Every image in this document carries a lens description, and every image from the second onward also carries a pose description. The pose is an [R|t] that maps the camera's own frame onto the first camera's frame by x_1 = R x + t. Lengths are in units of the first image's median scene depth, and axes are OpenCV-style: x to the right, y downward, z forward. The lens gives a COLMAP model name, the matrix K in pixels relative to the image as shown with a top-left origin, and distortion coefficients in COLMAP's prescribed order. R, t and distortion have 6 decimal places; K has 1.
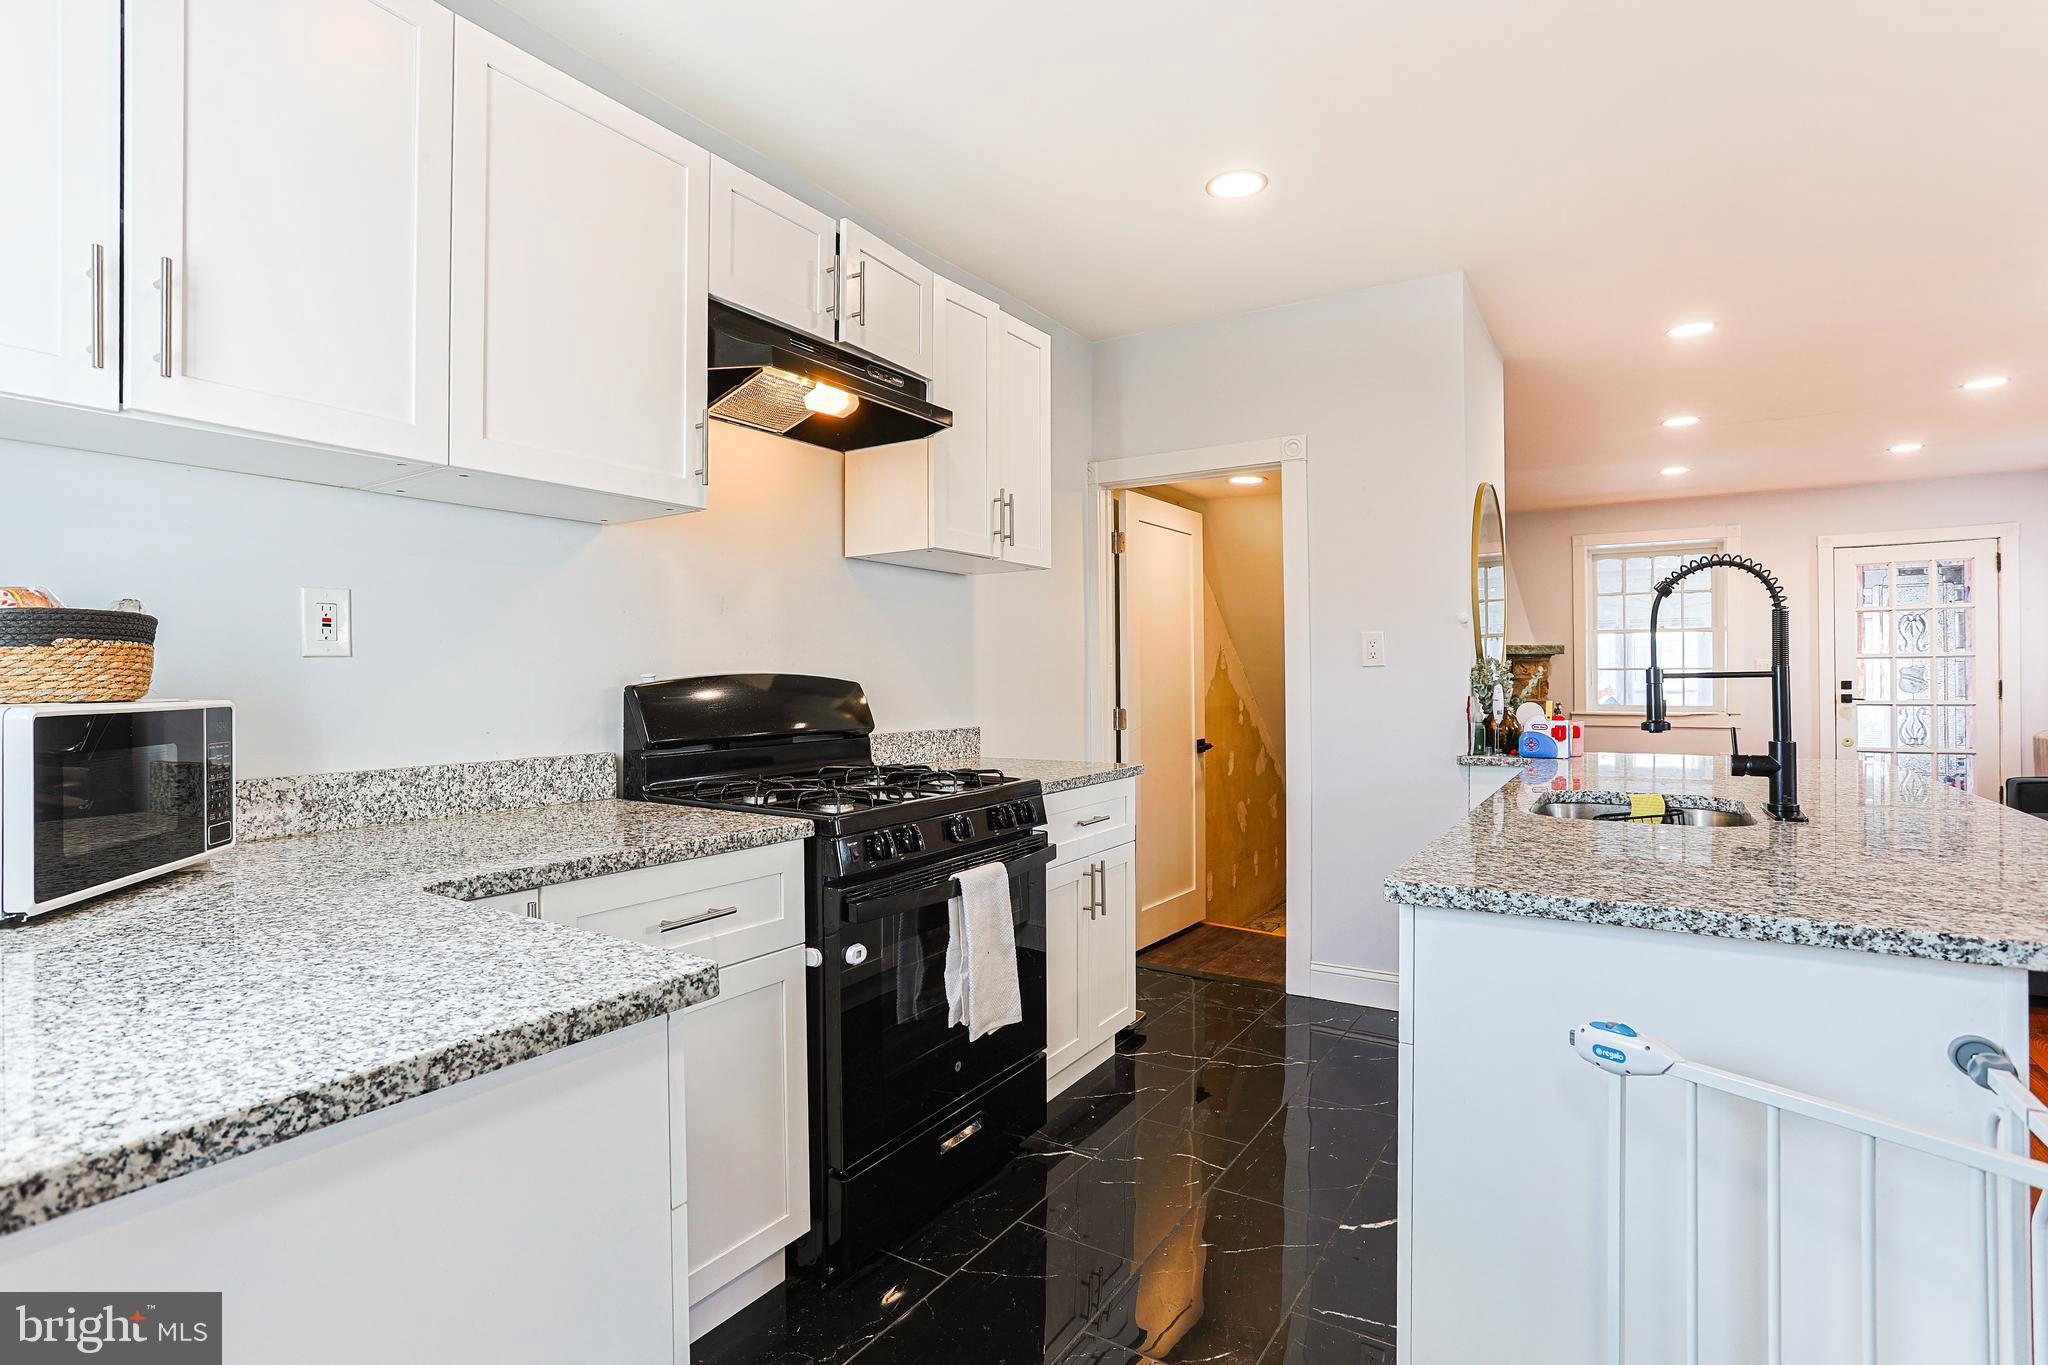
lens RADIAL K [[1012.5, 0, 1027.8], [0, 1012.5, 671.5], [0, 0, 1]] dist [-0.001101, 0.000128]
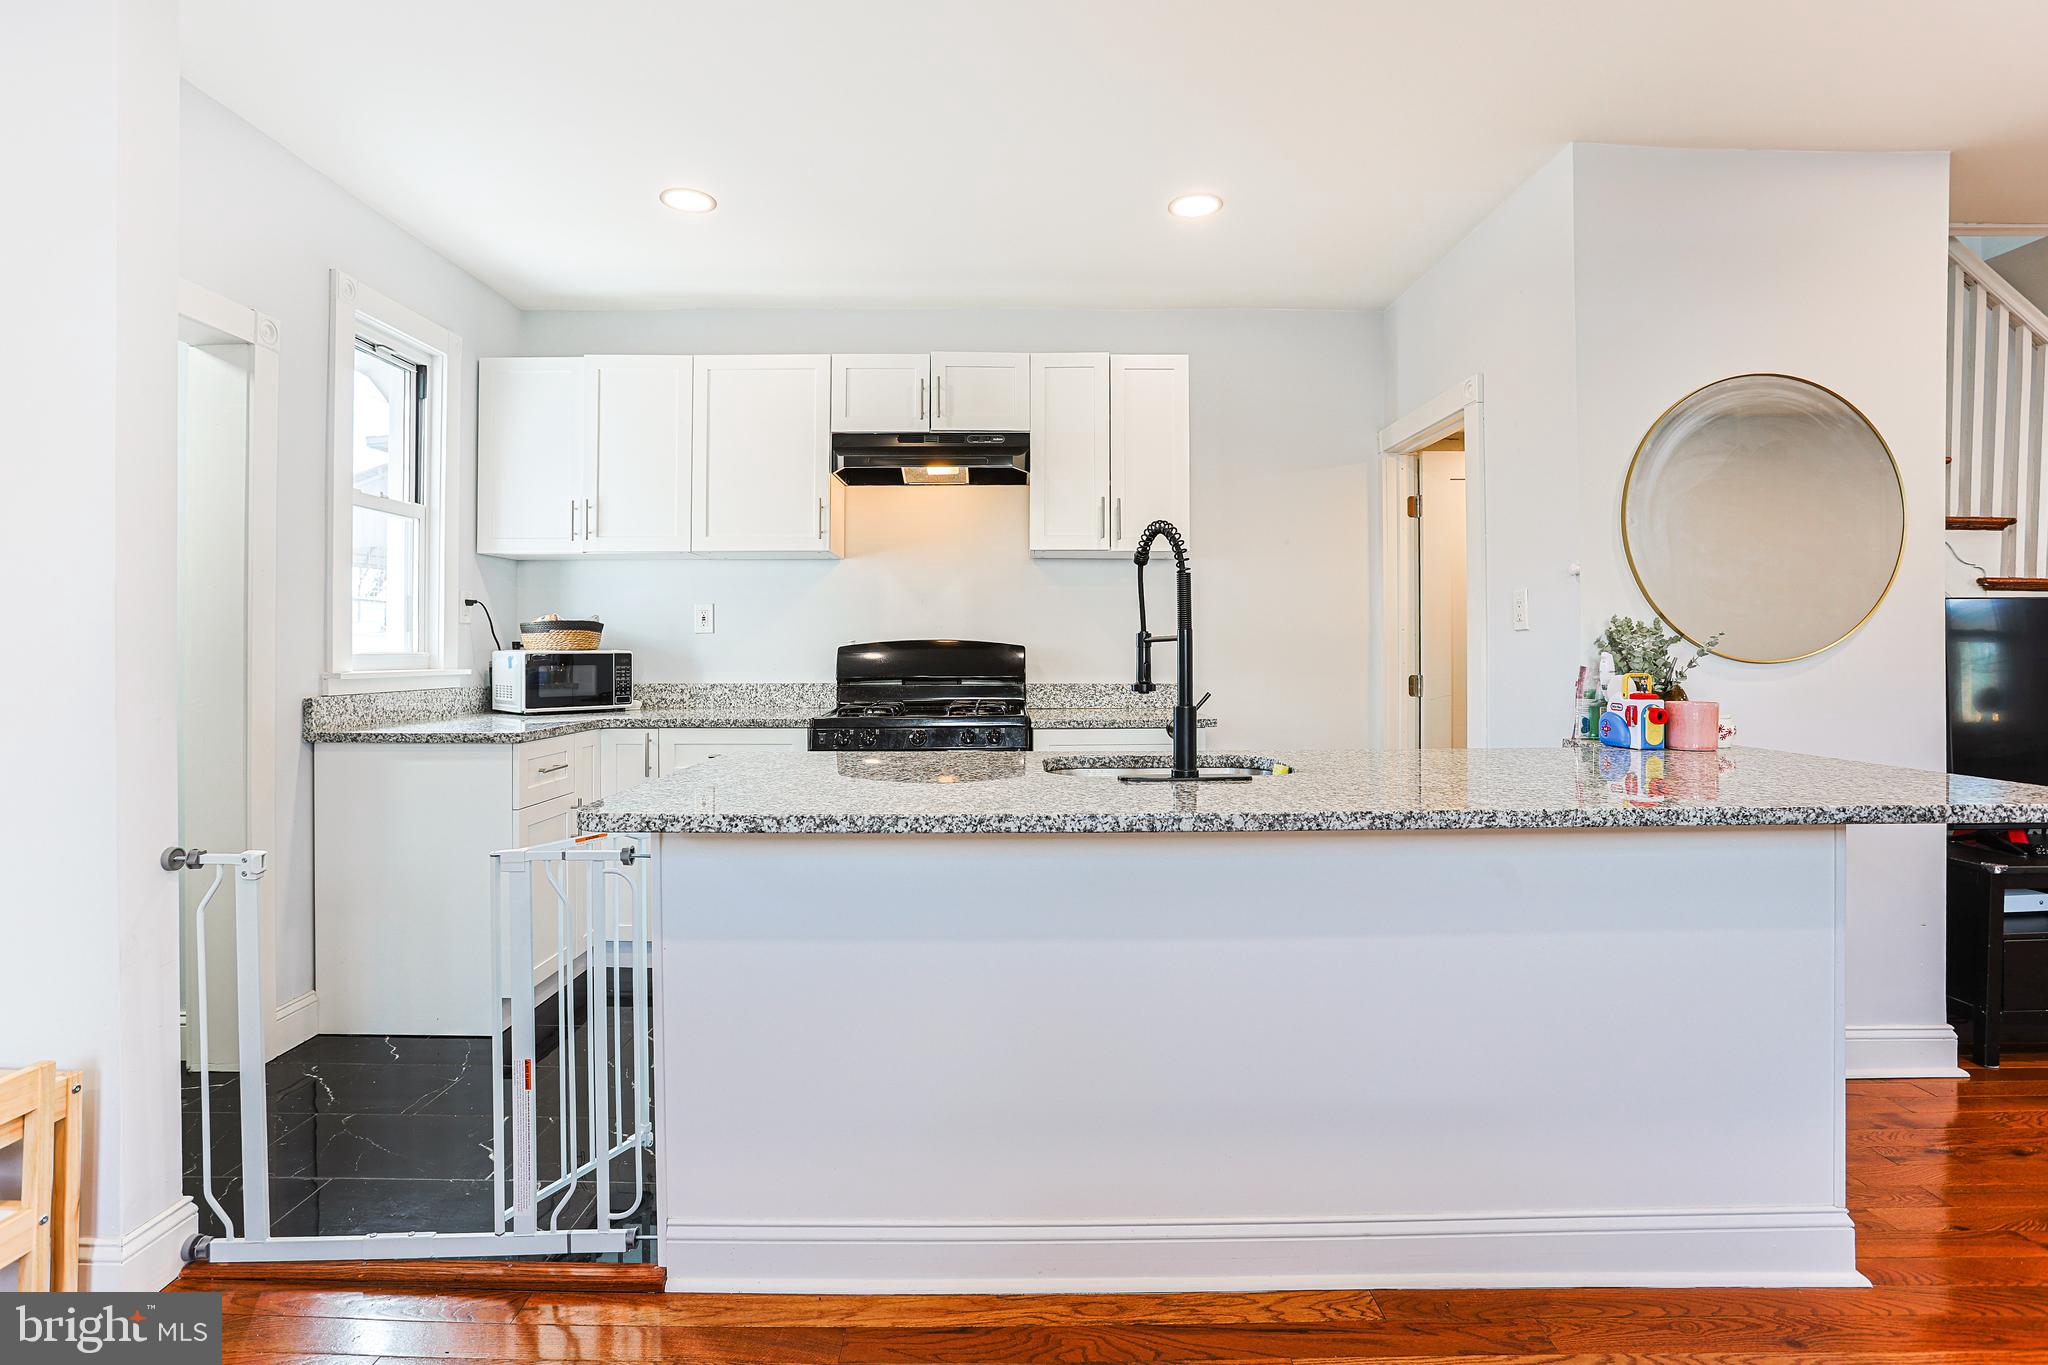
lens RADIAL K [[1000.5, 0, 1023.0], [0, 1000.5, 653.8], [0, 0, 1]] dist [-0.001072, 0.000039]
pose [[0.522378, 0.007048, -0.852685, 1.488062], [0.004608, 0.999928, 0.011088, 0.007366], [0.852701, -0.009721, 0.522308, 0.360248]]
